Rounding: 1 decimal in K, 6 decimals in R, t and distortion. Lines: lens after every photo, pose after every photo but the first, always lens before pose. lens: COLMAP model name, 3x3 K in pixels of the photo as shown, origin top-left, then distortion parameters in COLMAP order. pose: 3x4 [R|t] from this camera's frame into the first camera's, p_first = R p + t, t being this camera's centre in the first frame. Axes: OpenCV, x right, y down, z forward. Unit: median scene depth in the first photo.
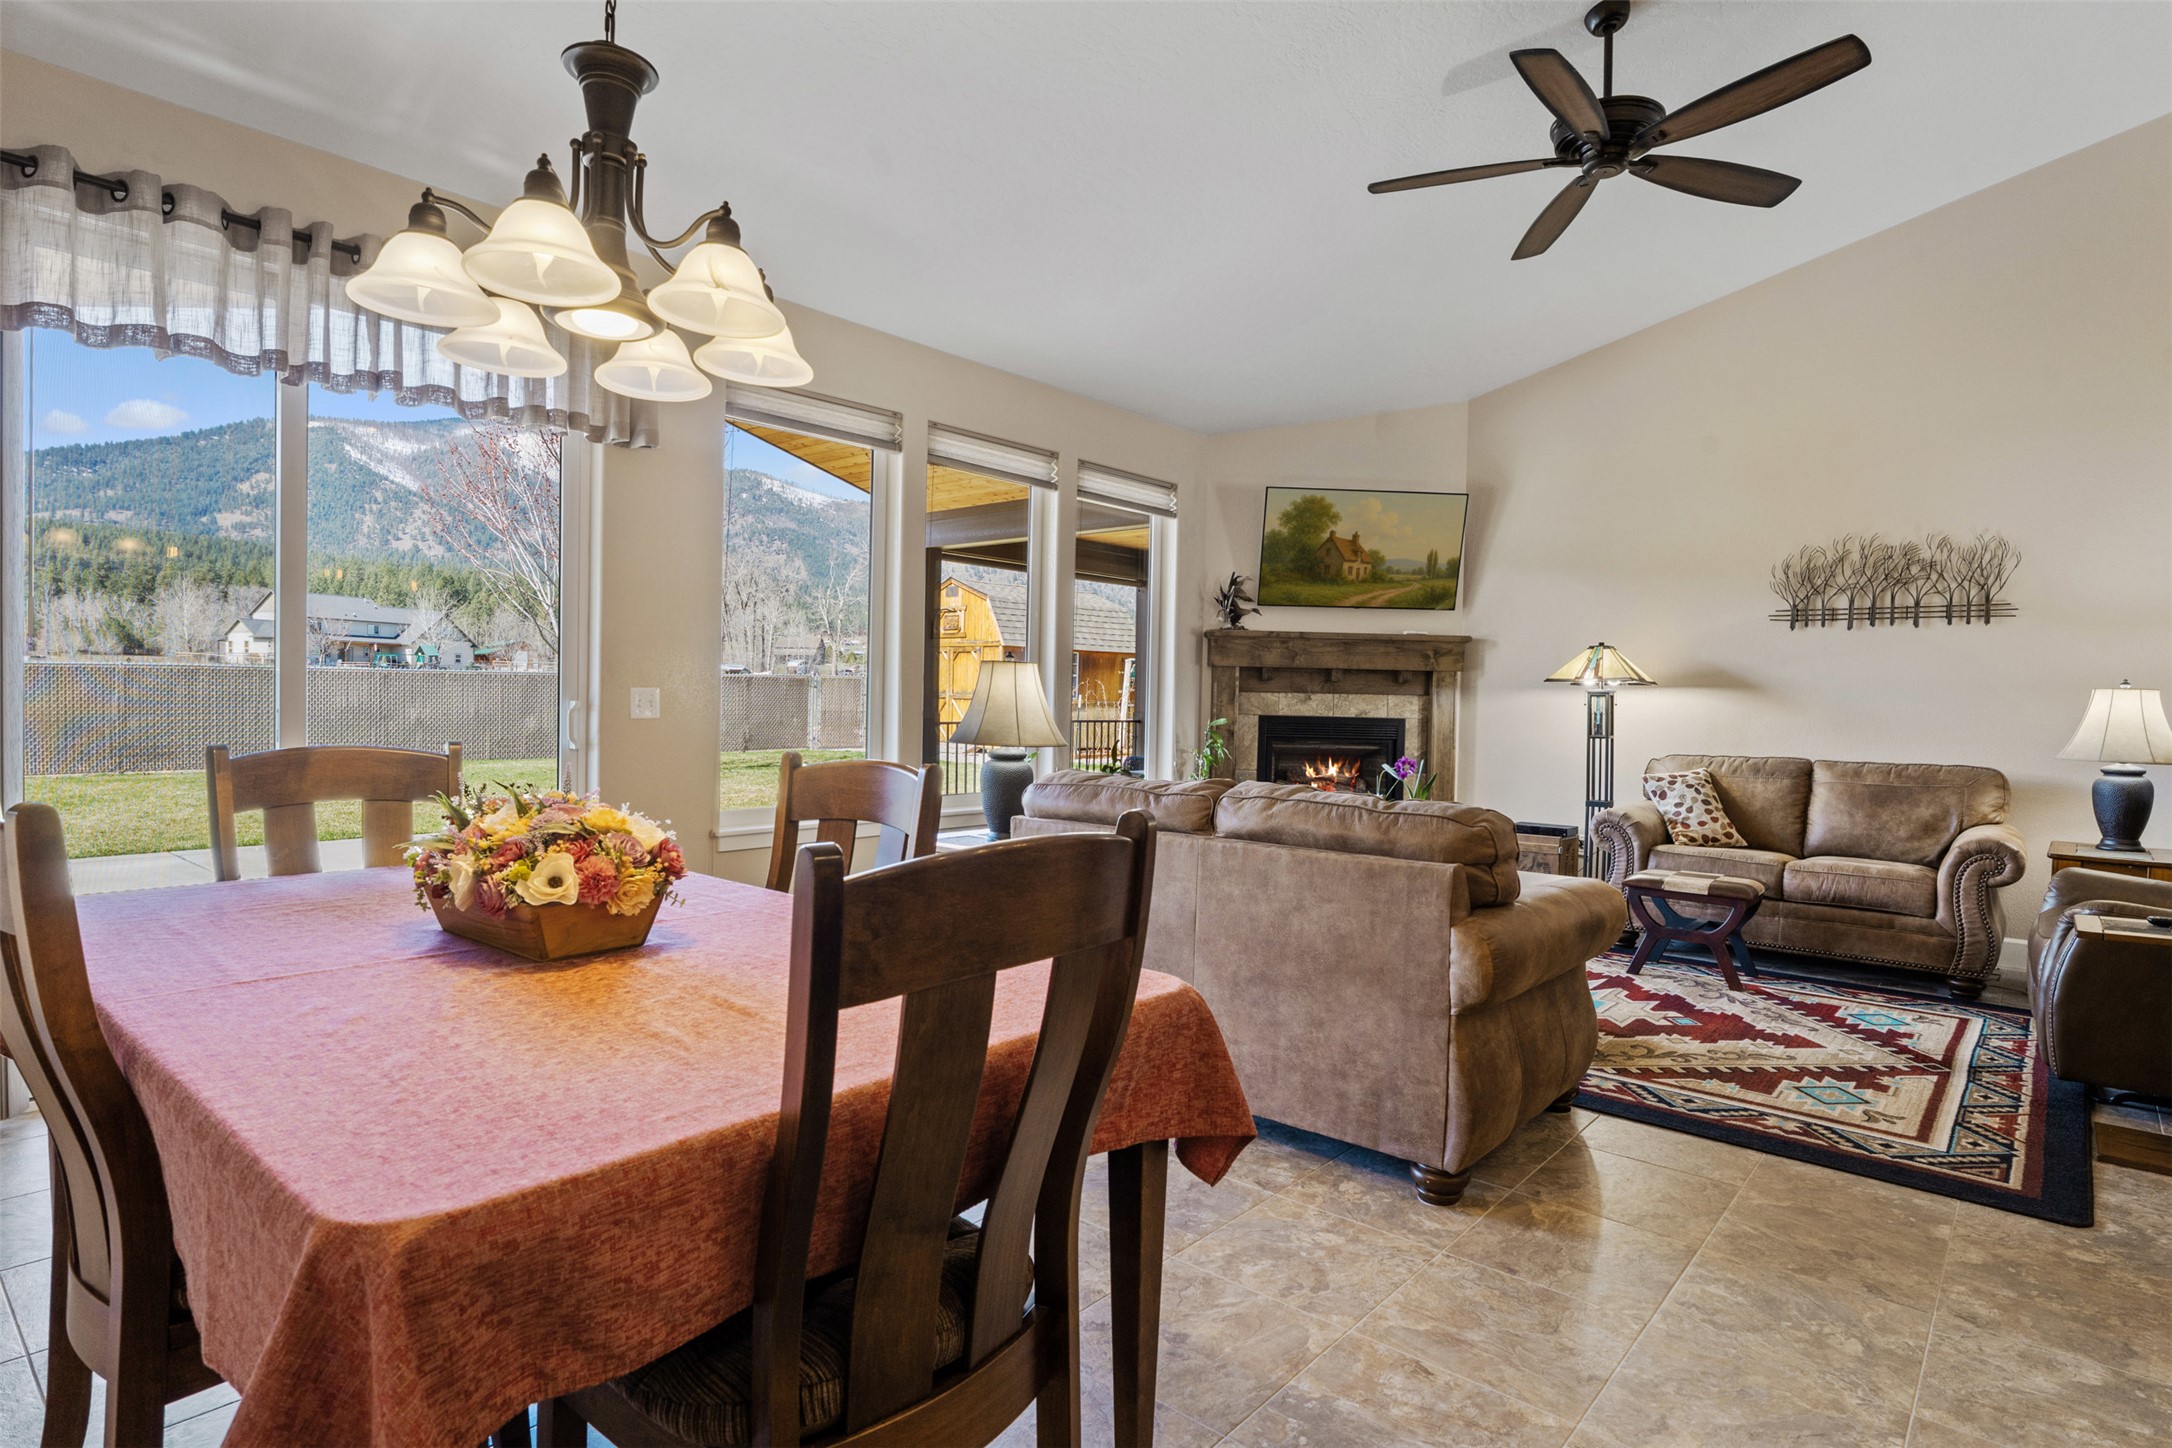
lens RADIAL K [[1122.3, 0, 1086.0], [0, 1122.3, 724.0], [0, 0, 1]] dist [-0.001842, -0.011825]
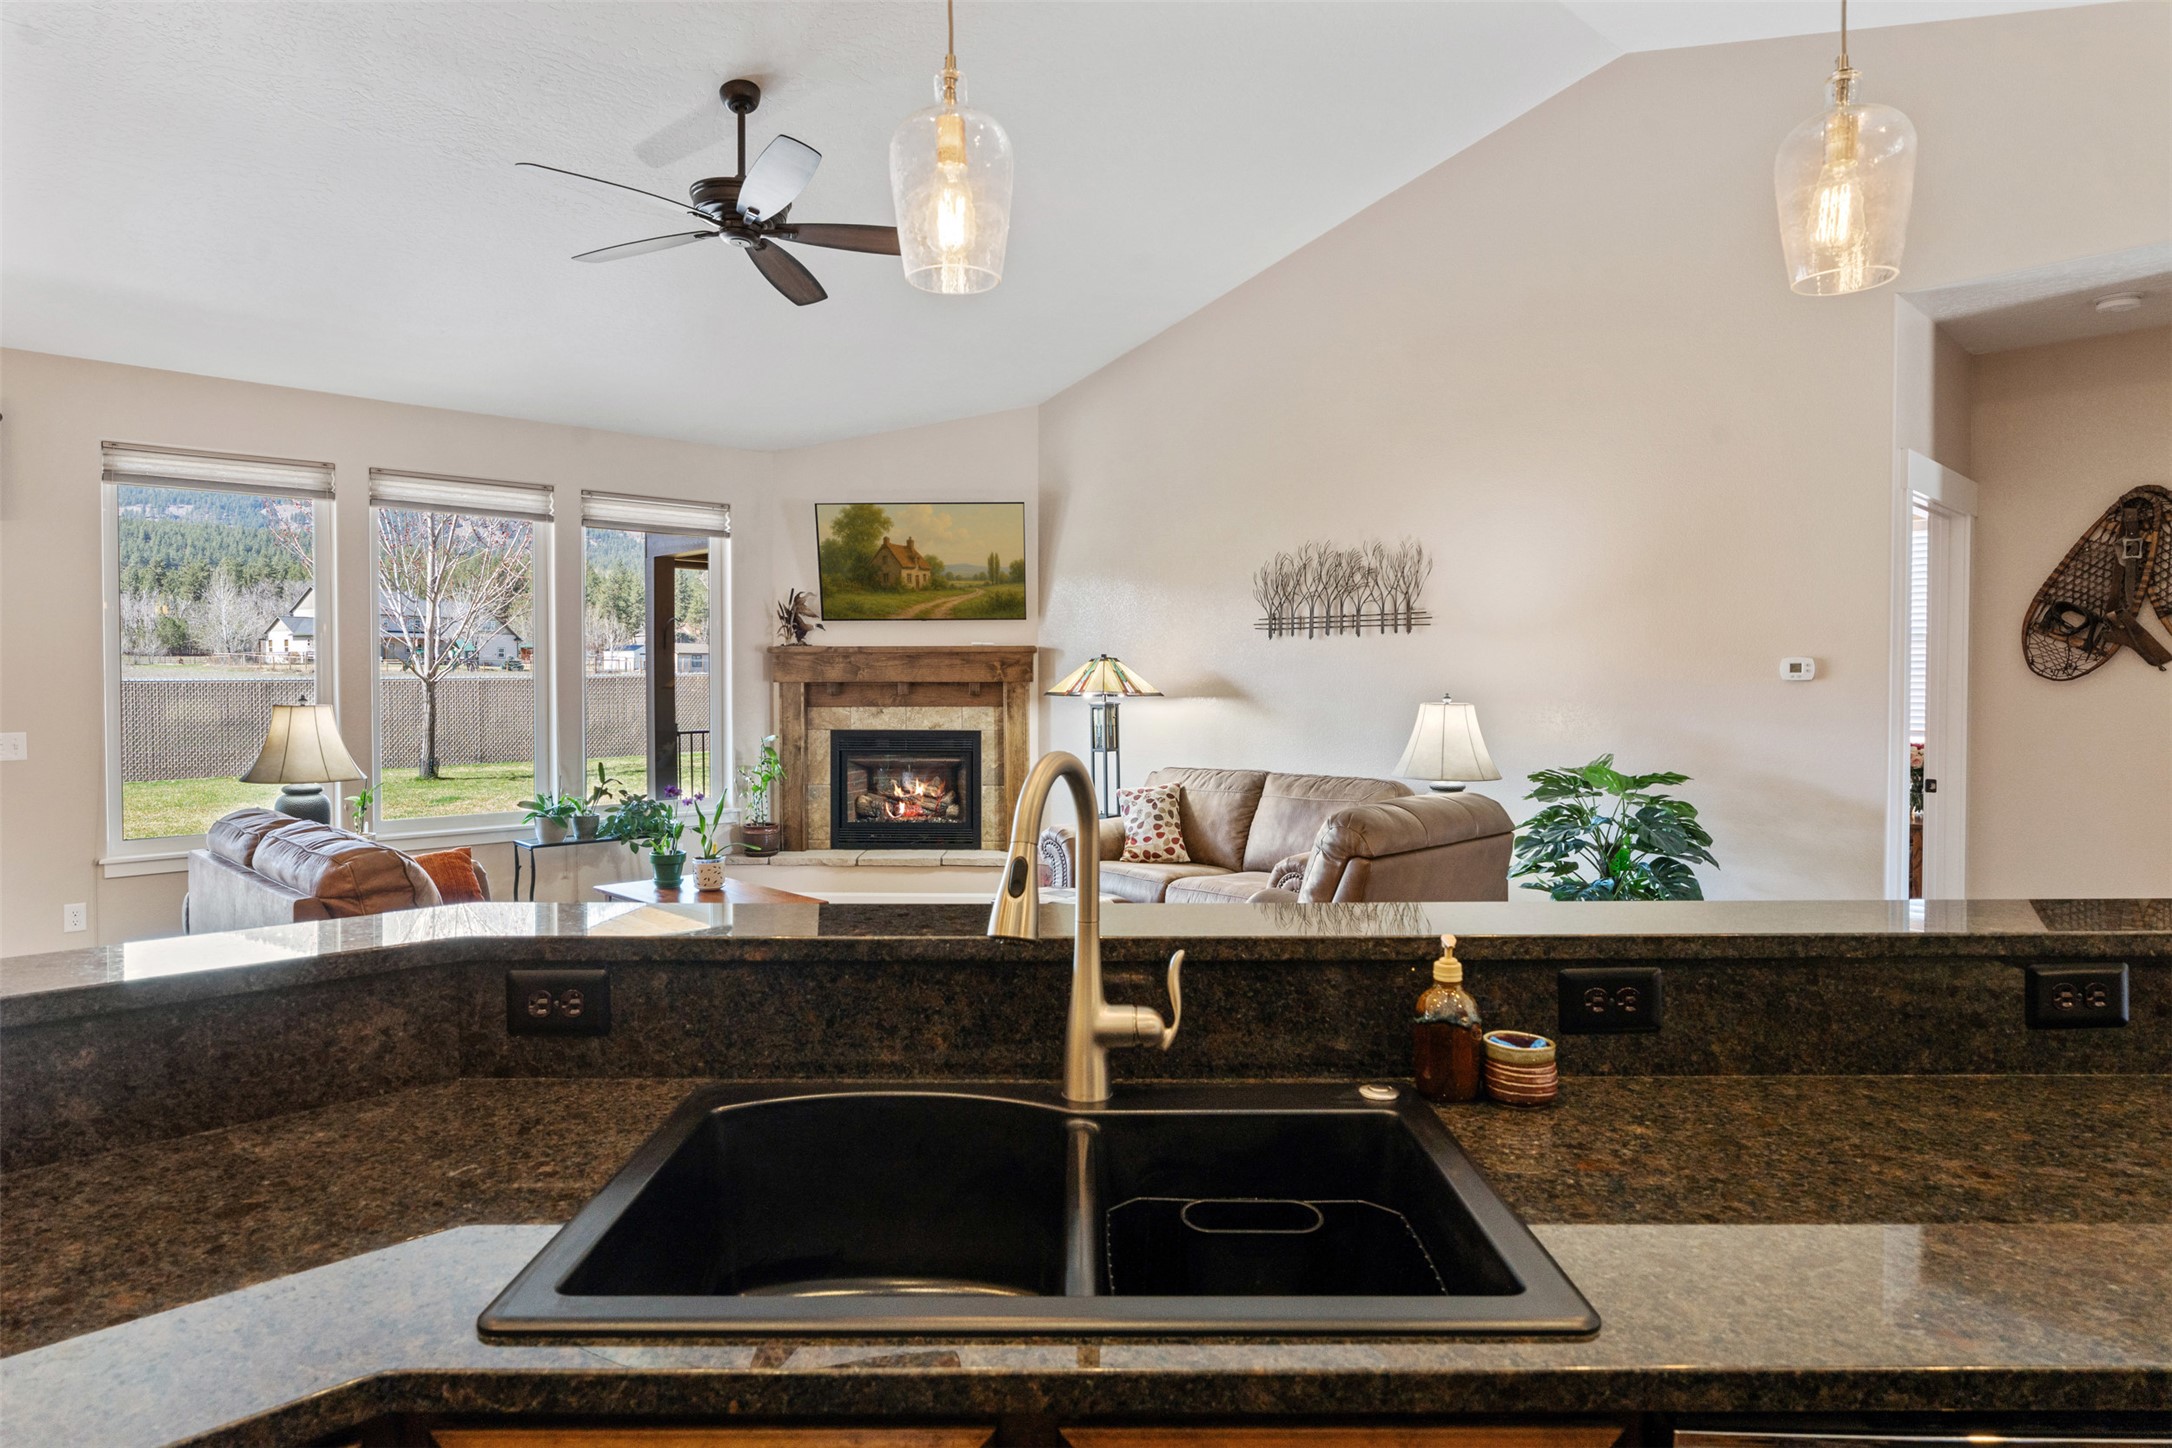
lens RADIAL K [[1244.3, 0, 1083.3], [0, 1244.3, 684.7], [0, 0, 1]] dist [-0.003107, -0.000023]
pose [[0.996150, -0.020701, -0.085189, 0.480692], [0.019033, 0.999612, -0.020345, -0.021499], [0.085577, 0.018645, 0.996157, -0.083882]]
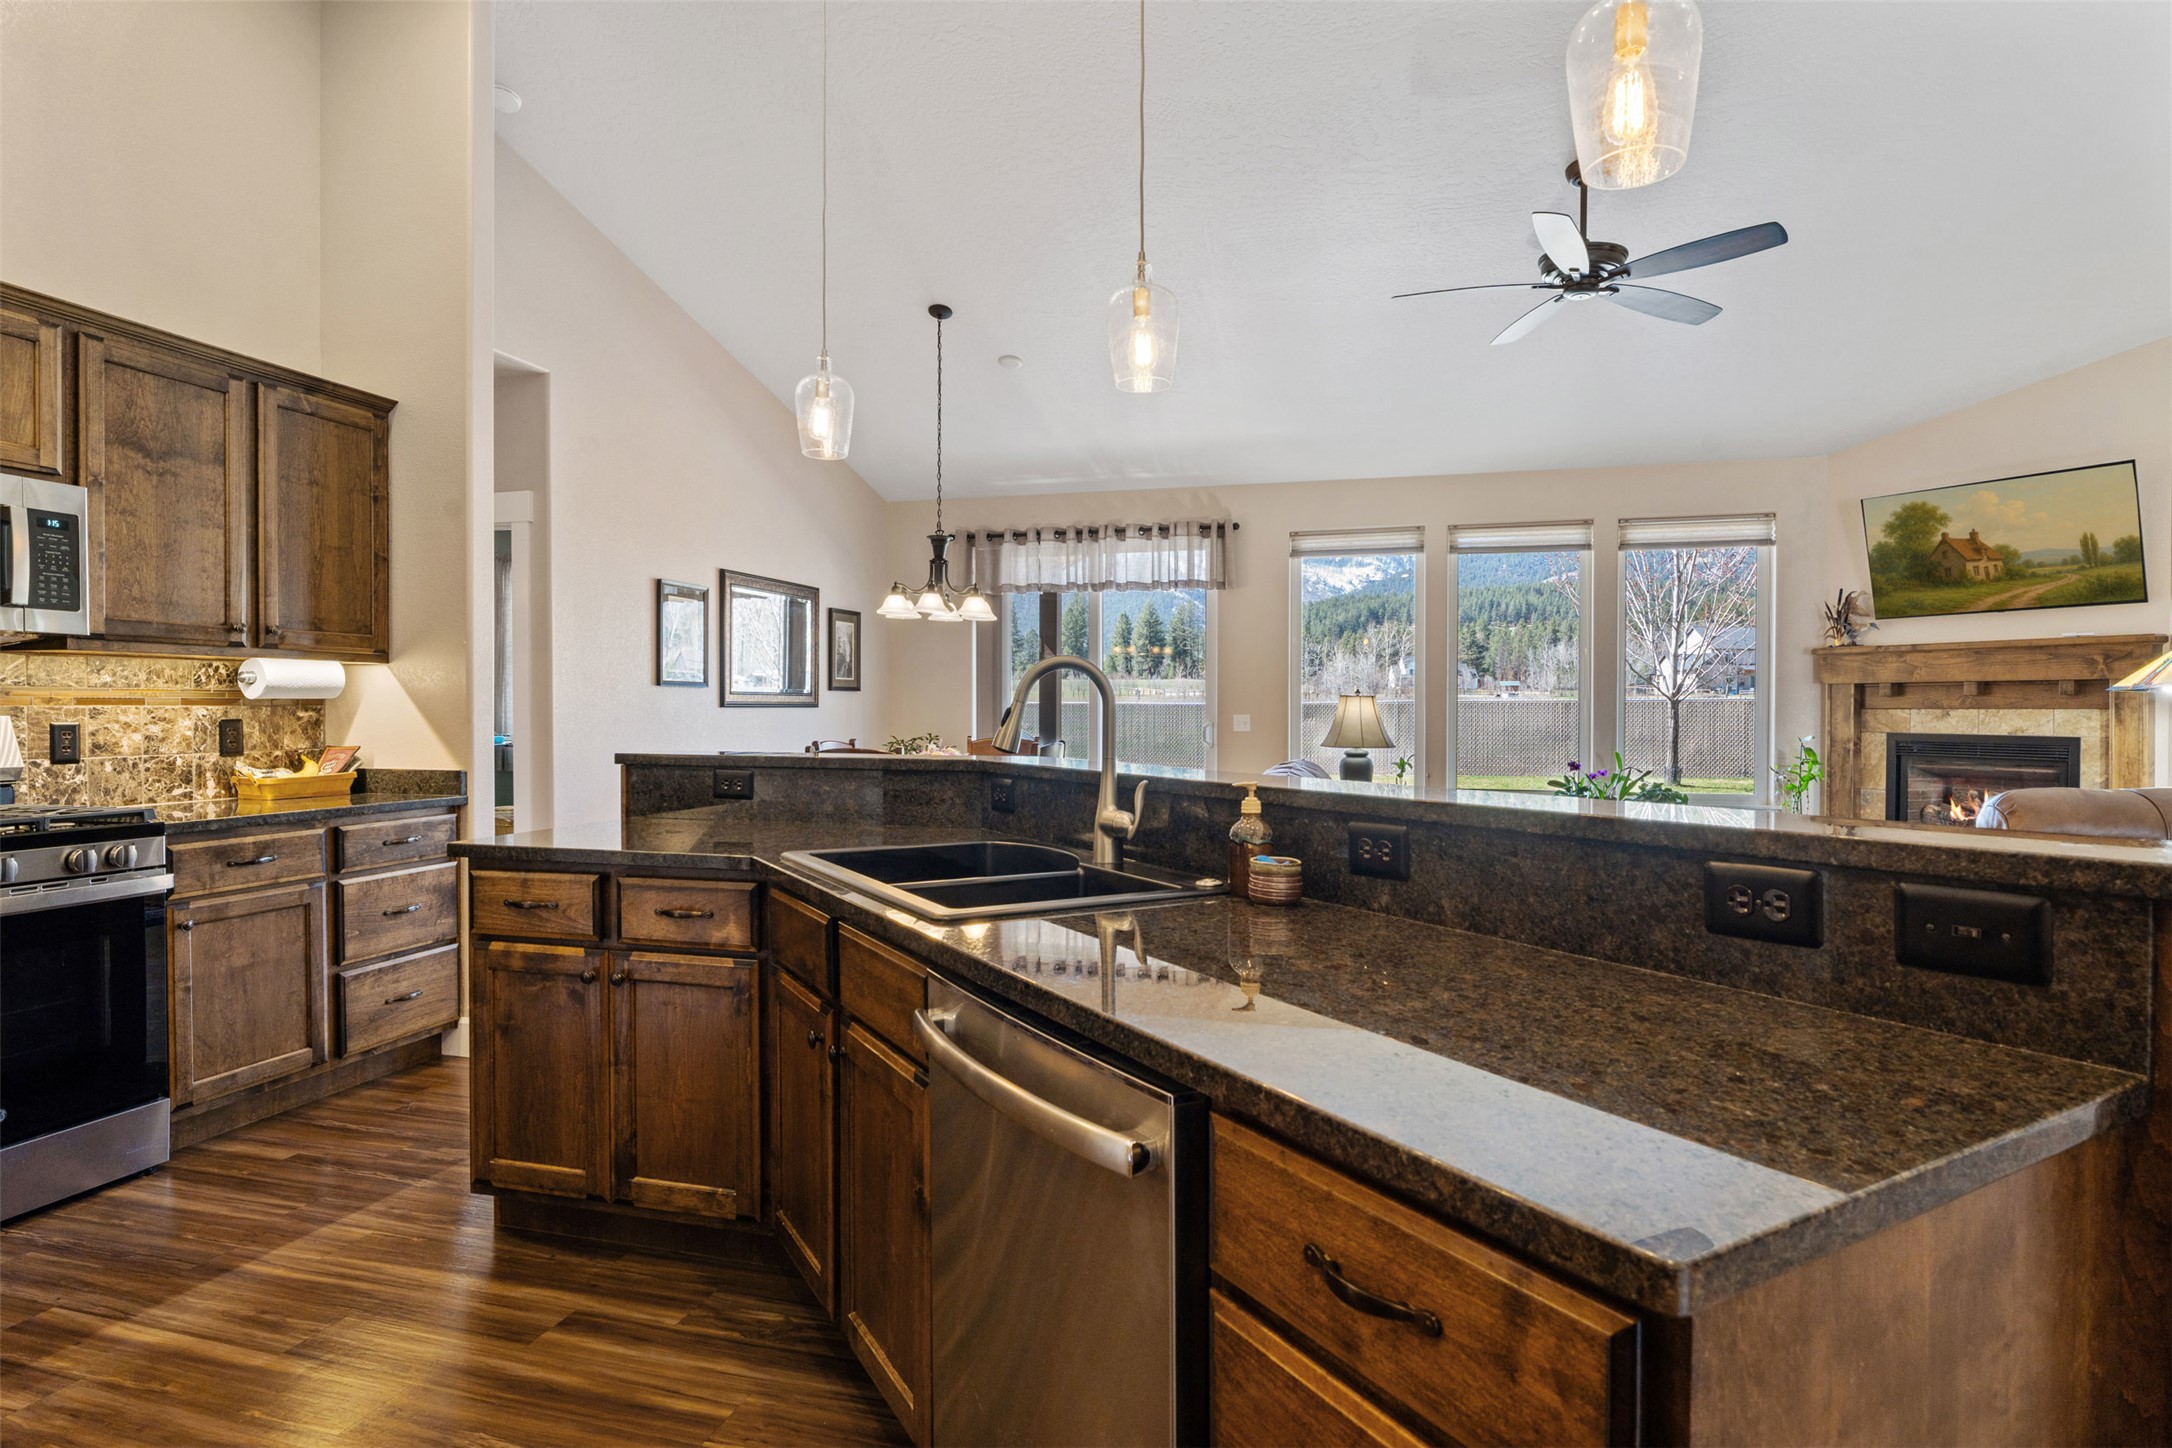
lens RADIAL K [[1159.8, 0, 1119.2], [0, 1159.8, 702.4], [0, 0, 1]] dist [0.000395, 0.000350]
pose [[0.442249, -0.025077, -0.896542, 0.759639], [-0.013680, 0.999304, -0.034699, 0.009362], [0.896788, 0.027611, 0.441598, -0.017420]]
